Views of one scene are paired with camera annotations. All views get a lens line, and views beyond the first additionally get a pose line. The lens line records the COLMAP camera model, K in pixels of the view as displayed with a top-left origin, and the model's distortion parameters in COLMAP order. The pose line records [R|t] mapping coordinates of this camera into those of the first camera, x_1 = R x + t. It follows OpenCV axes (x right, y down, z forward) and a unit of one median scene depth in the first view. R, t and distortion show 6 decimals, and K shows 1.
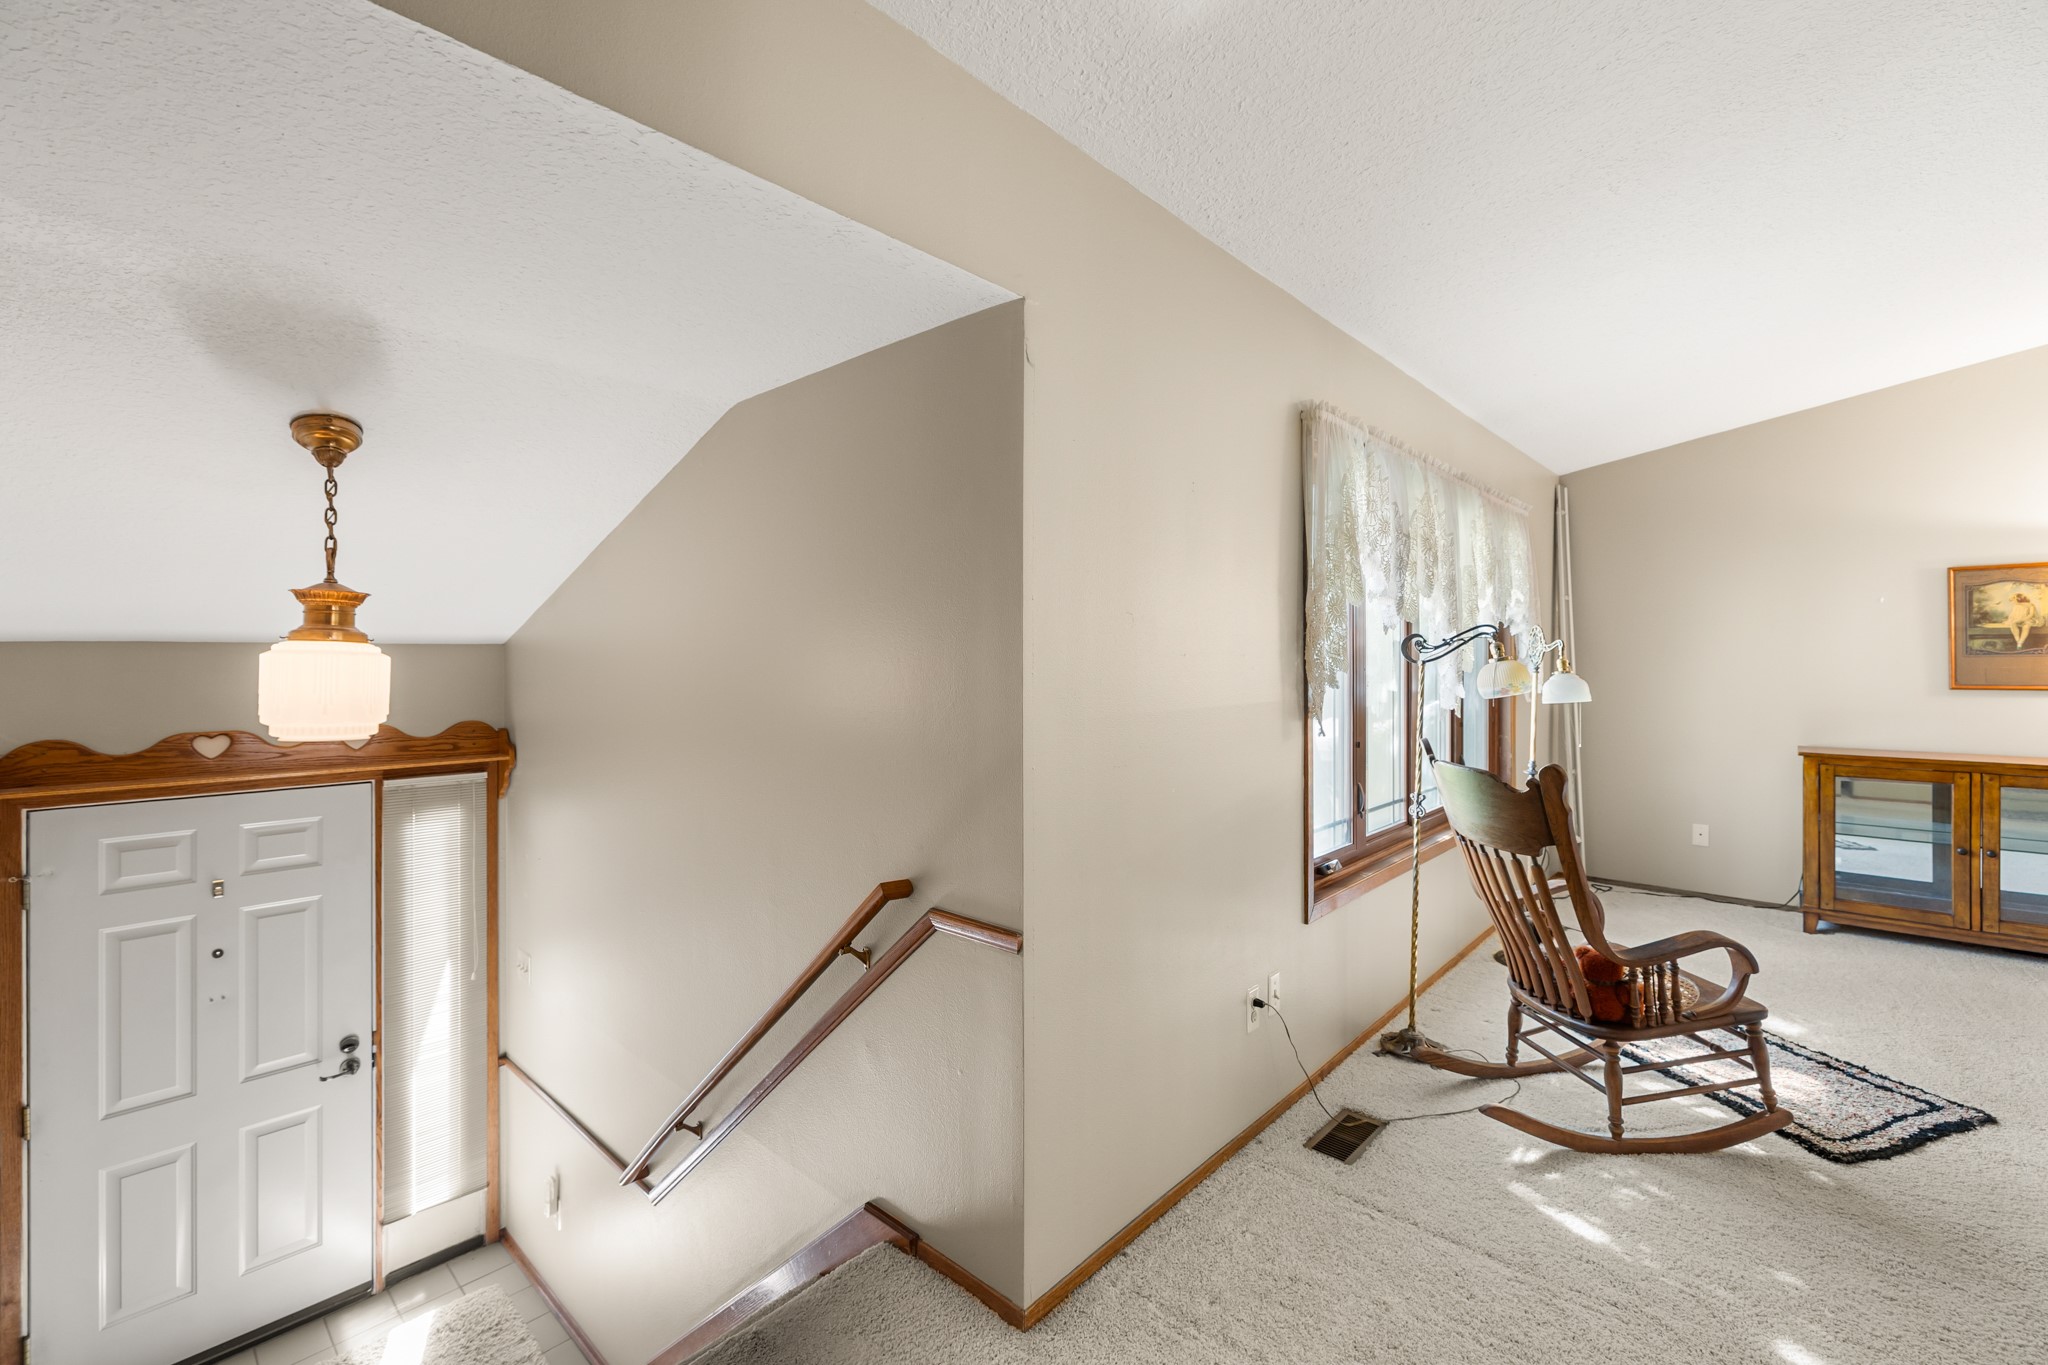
lens RADIAL K [[859.6, 0, 1026.0], [0, 859.6, 670.5], [0, 0, 1]] dist [0.001510, 0.000584]
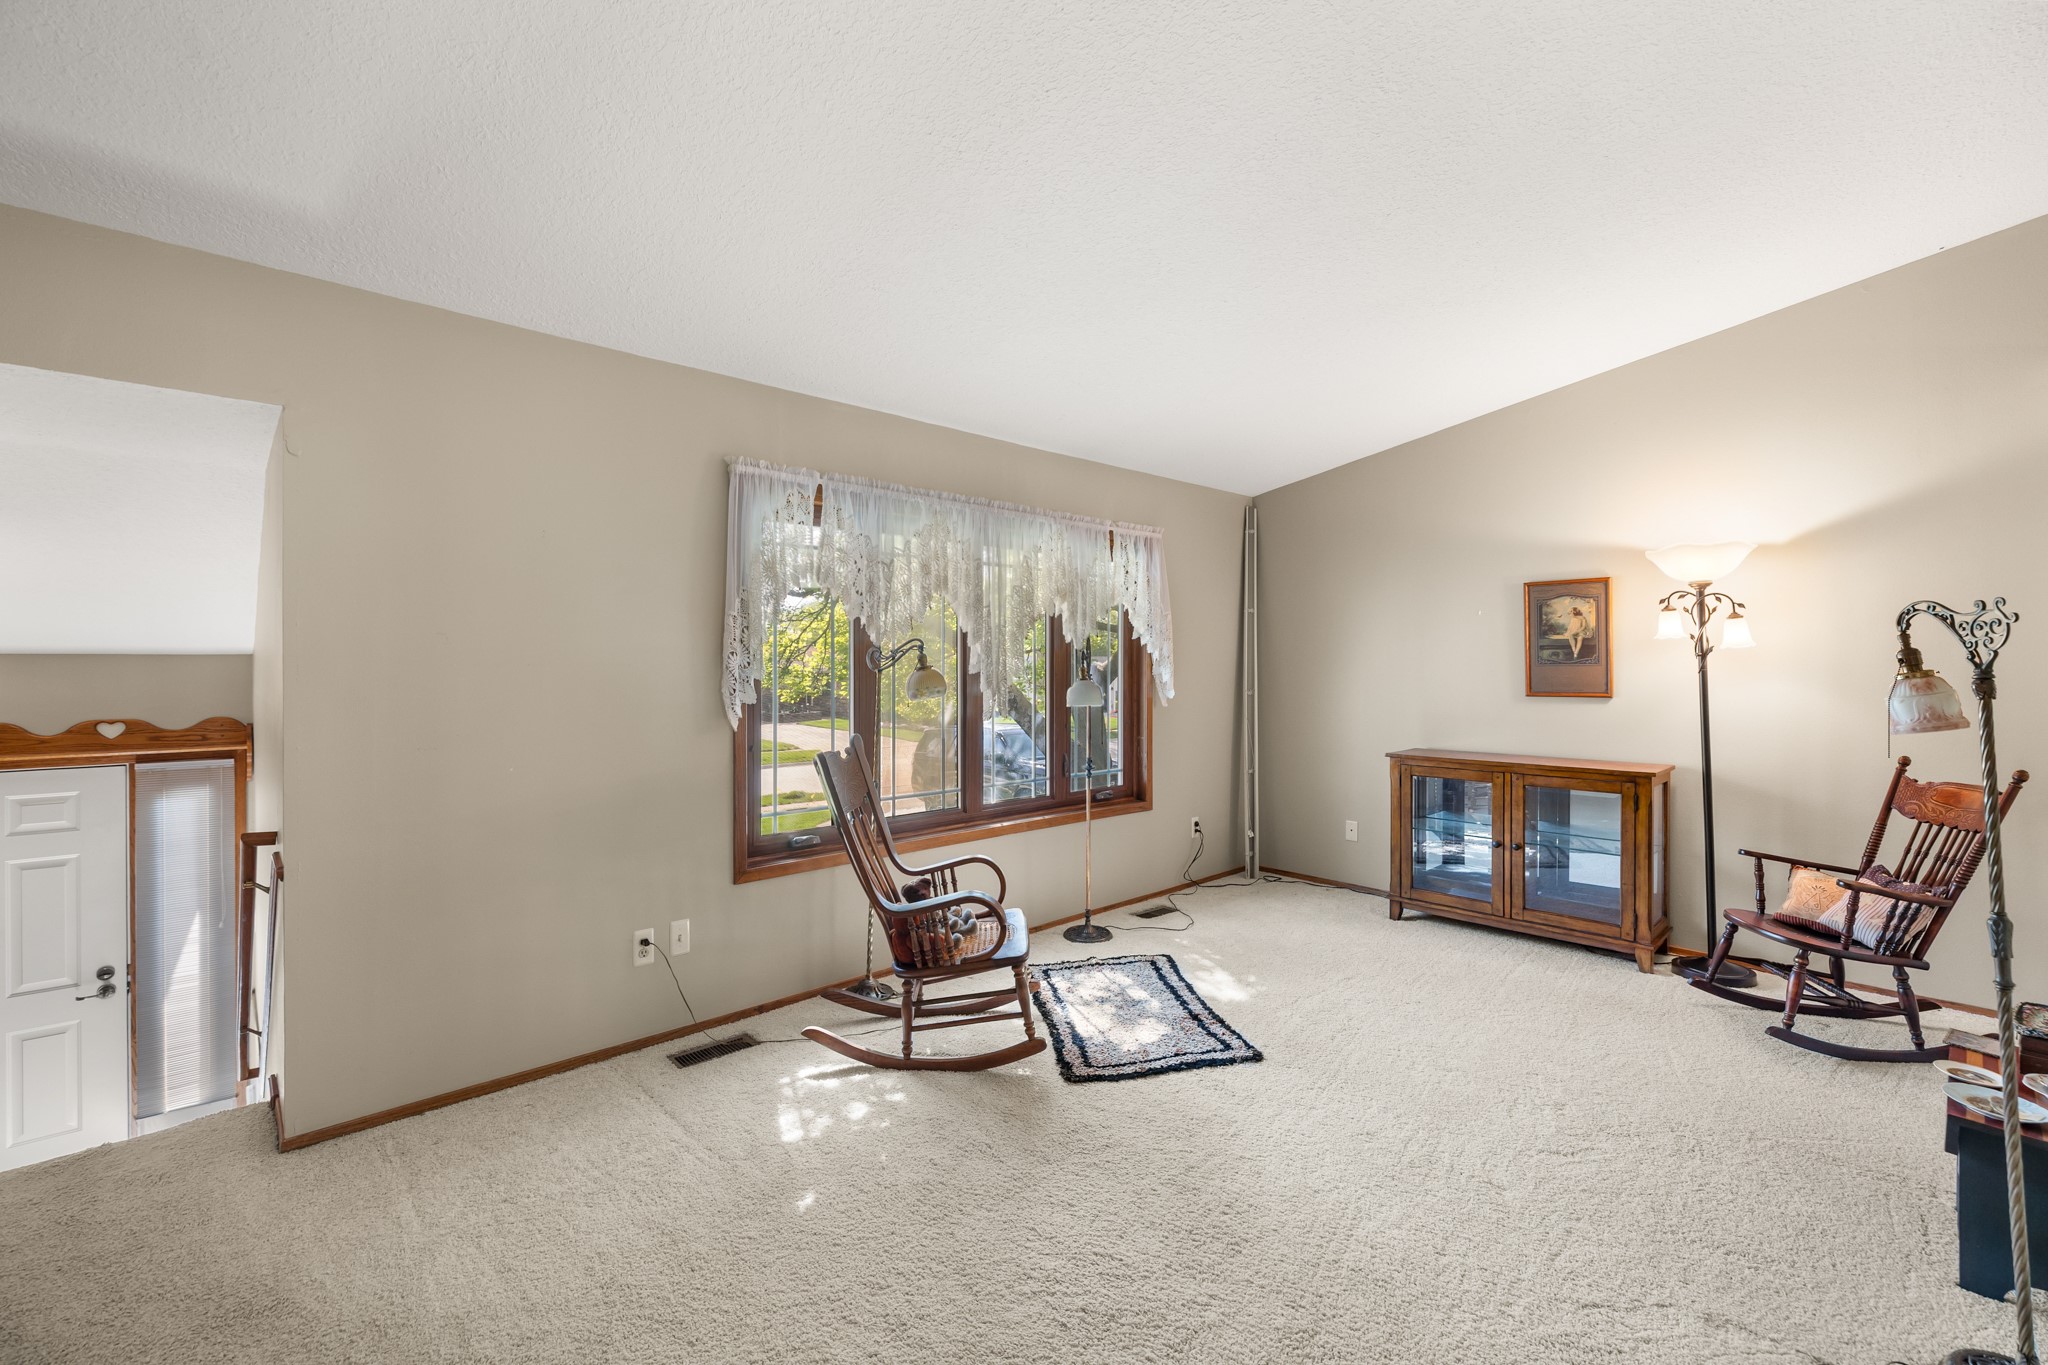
lens RADIAL K [[859.6, 0, 1026.0], [0, 859.6, 670.5], [0, 0, 1]] dist [0.001510, 0.000584]
pose [[0.996702, 0.001199, -0.081134, 0.642152], [-0.001631, 0.999985, -0.005264, -0.003998], [0.081127, 0.005379, 0.996689, -0.146575]]
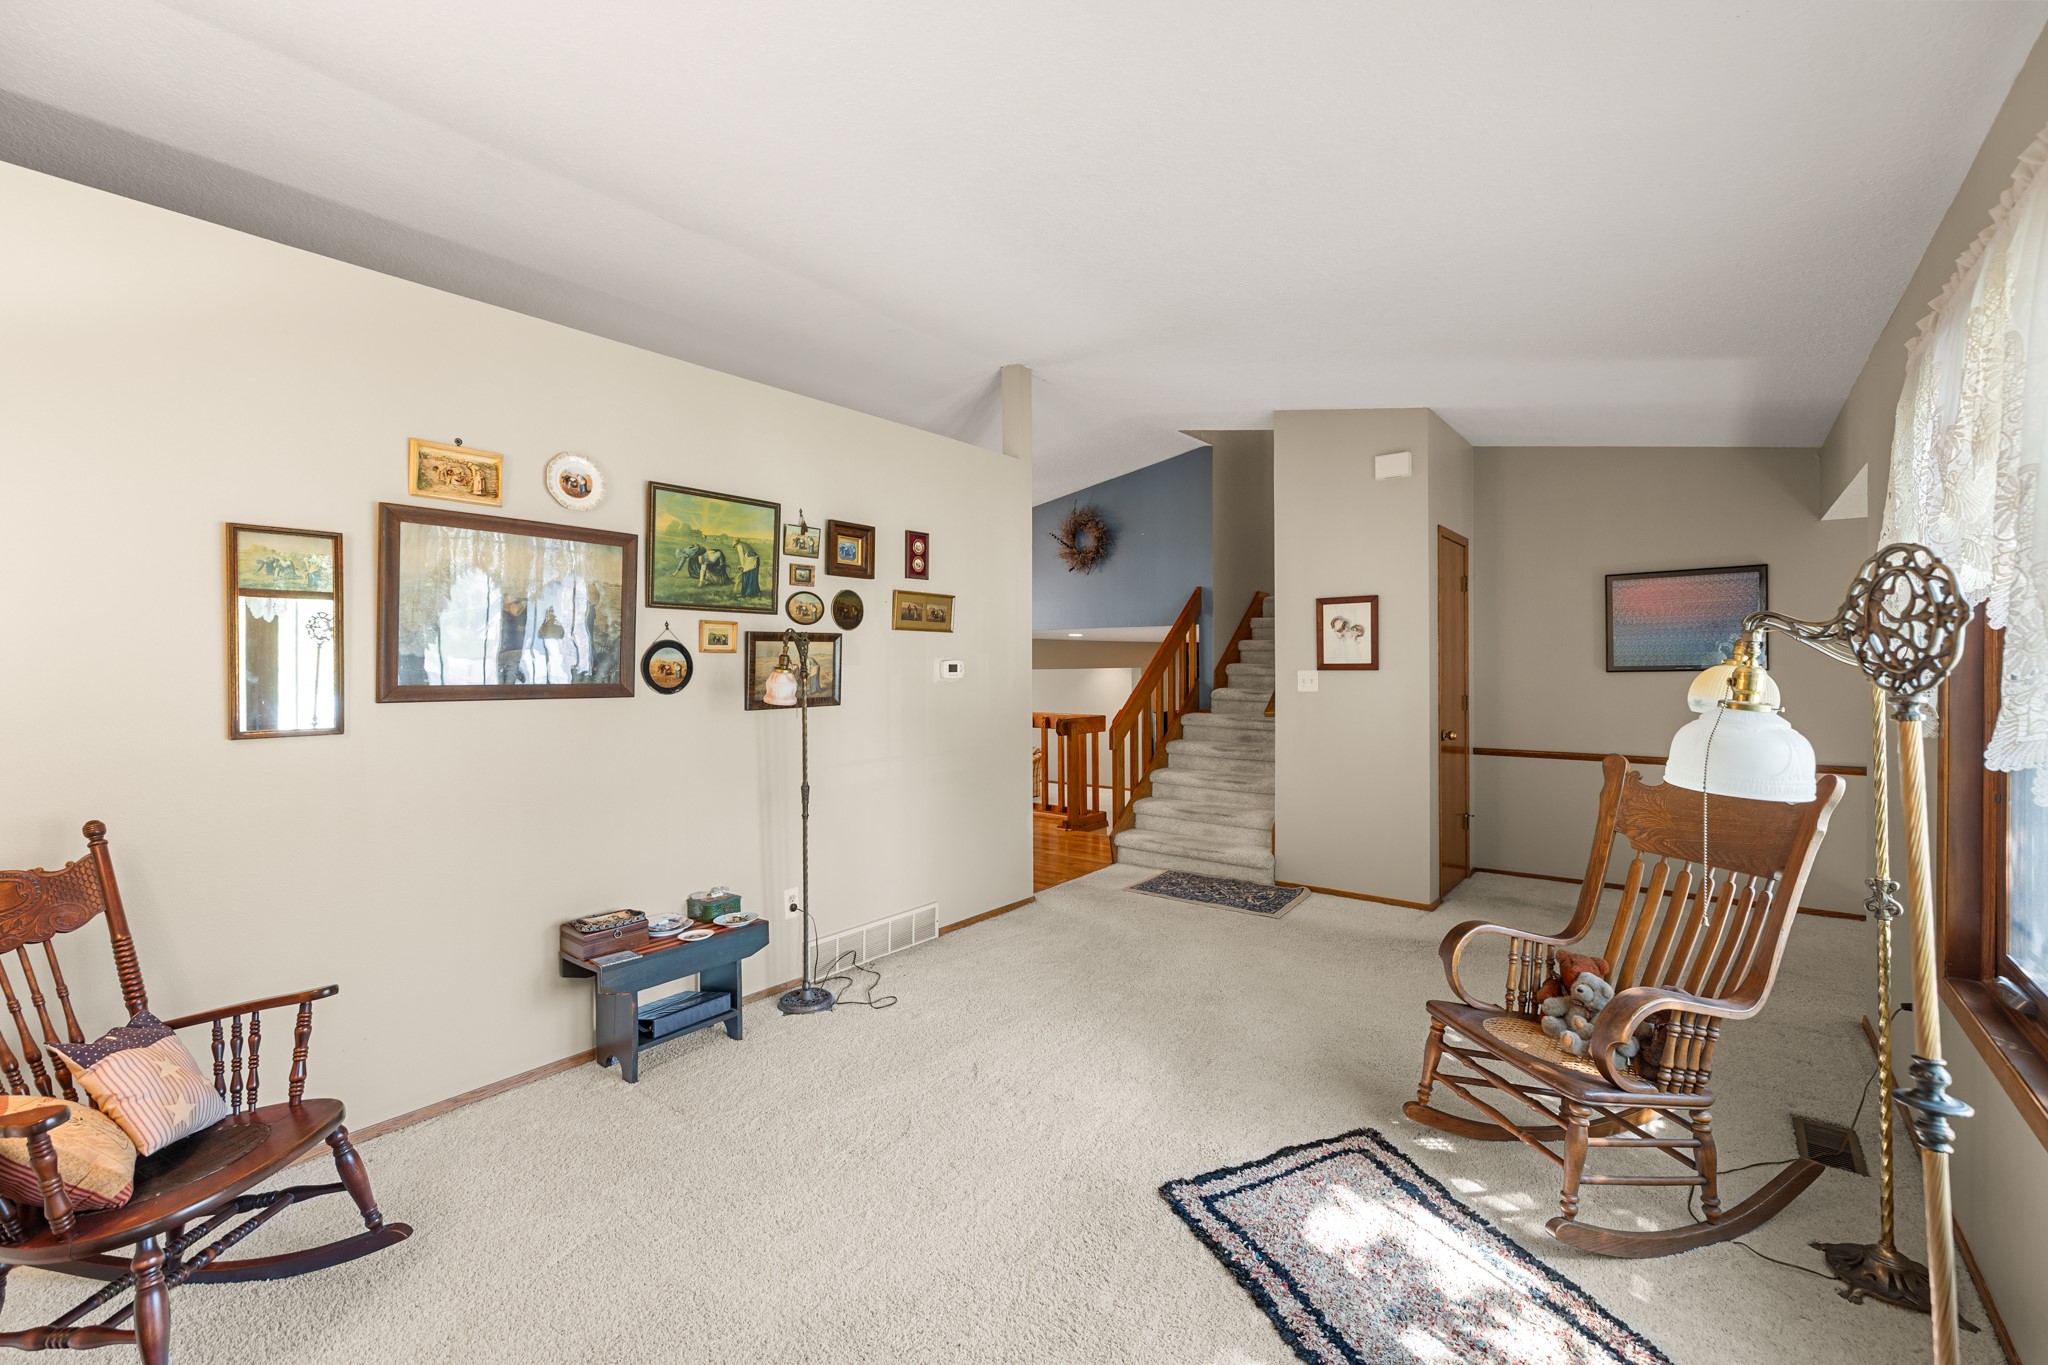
lens RADIAL K [[859.6, 0, 1026.0], [0, 859.6, 670.5], [0, 0, 1]] dist [0.001510, 0.000584]
pose [[-0.996875, 0.005129, -0.078831, 0.949820], [0.004641, 0.999969, 0.006372, -0.009758], [0.078861, 0.005986, -0.996868, 1.331323]]
